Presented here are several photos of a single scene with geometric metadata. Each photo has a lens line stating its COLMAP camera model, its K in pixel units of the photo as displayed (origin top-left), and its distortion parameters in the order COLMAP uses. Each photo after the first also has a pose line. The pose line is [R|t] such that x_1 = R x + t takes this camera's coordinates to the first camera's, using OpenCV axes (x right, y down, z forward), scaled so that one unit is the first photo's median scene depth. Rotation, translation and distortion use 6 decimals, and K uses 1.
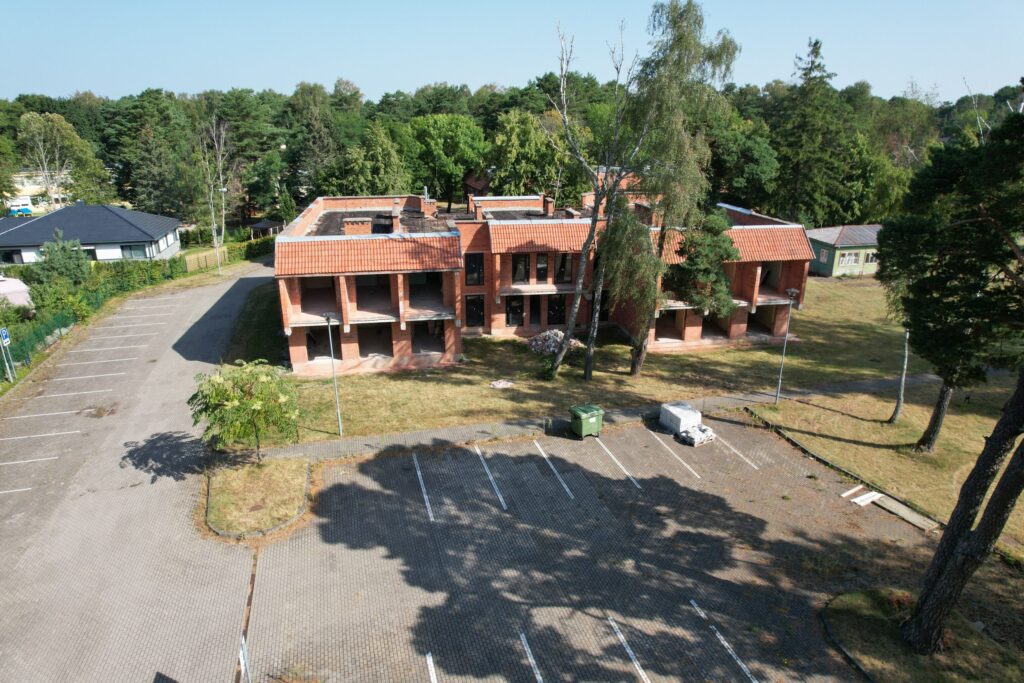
lens RADIAL K [[652.7, 0, 512.0], [0, 652.7, 341.5], [0, 0, 1]] dist [-0.084156, 0.071863]
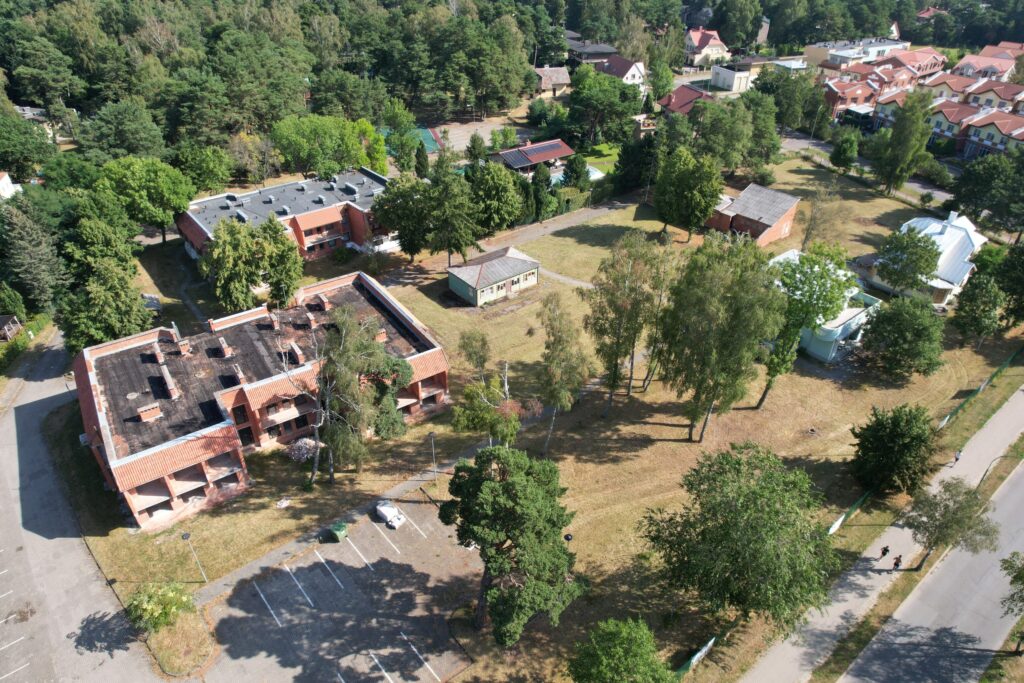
lens RADIAL K [[652.7, 0, 512.0], [0, 652.7, 341.5], [0, 0, 1]] dist [-0.084156, 0.071863]
pose [[0.904567, -0.231927, 0.357728, 0.025296], [0.128529, 0.948395, 0.289874, -0.937892], [-0.406497, -0.216232, 0.887696, -0.810790]]
